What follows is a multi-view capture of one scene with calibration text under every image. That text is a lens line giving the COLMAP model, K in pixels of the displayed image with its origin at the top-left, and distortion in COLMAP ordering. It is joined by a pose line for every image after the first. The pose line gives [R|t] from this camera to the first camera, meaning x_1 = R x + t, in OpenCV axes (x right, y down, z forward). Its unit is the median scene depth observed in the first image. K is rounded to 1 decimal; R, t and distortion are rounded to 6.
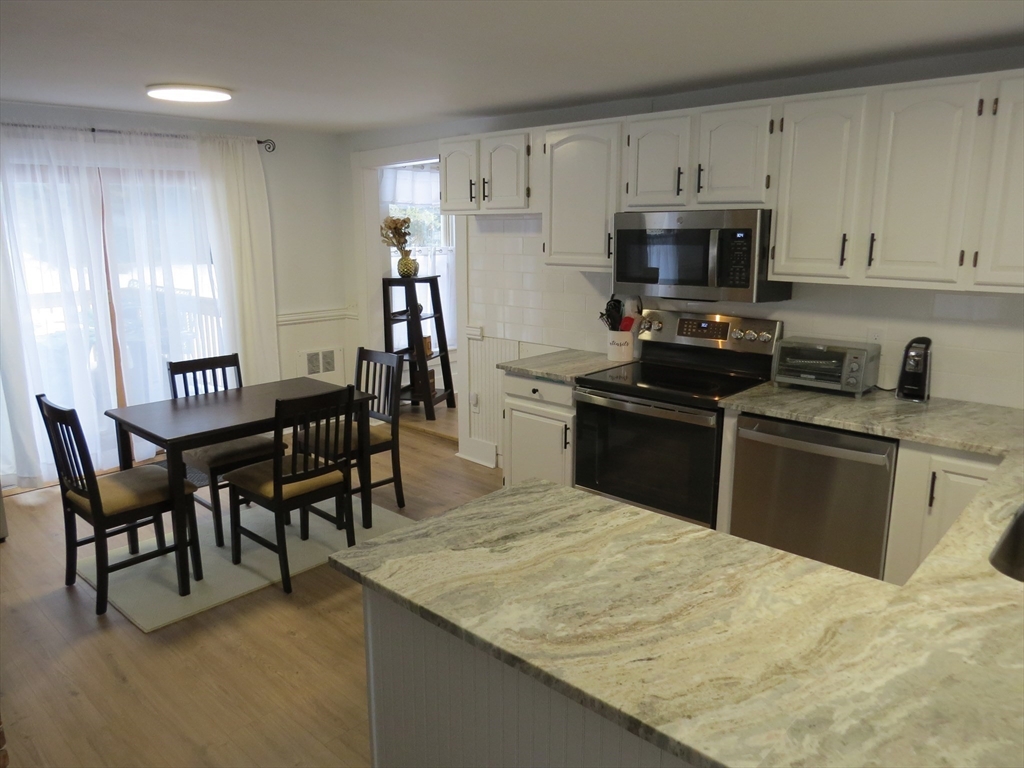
lens RADIAL K [[727.4, 0, 507.5], [0, 727.4, 381.2], [0, 0, 1]] dist [-0.031155, 0.012400]
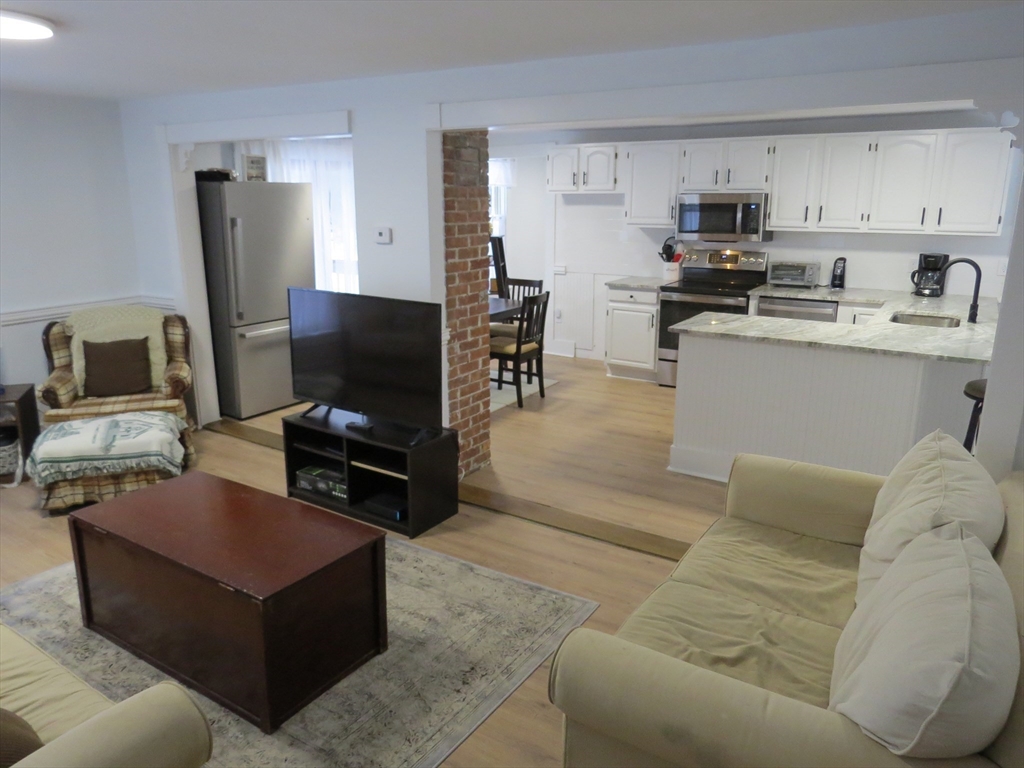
lens RADIAL K [[727.4, 0, 507.5], [0, 727.4, 381.2], [0, 0, 1]] dist [-0.031155, 0.012400]
pose [[0.983863, -0.042948, 0.173695, -0.693650], [0.036447, 0.998517, 0.040451, 0.164899], [-0.175174, -0.033467, 0.983968, -0.817003]]
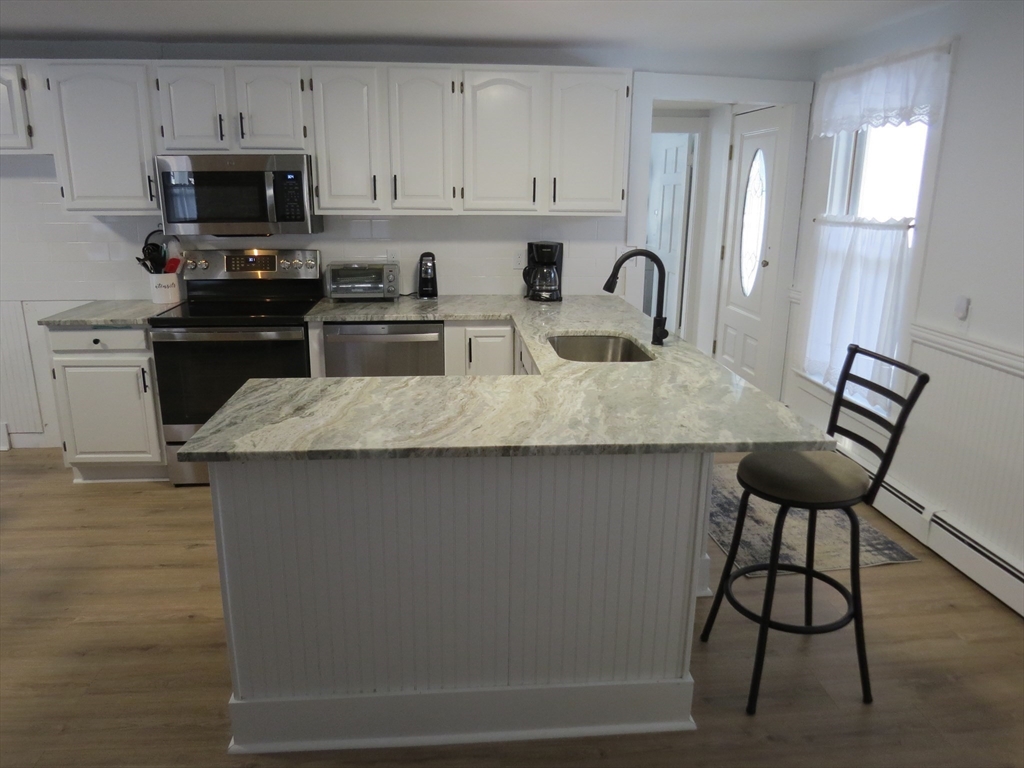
lens RADIAL K [[727.4, 0, 507.5], [0, 727.4, 381.2], [0, 0, 1]] dist [-0.031155, 0.012400]
pose [[0.670302, -0.182558, 0.719283, -0.359499], [0.145883, 0.982771, 0.113484, 0.044930], [-0.727608, 0.028862, 0.685385, -0.058526]]
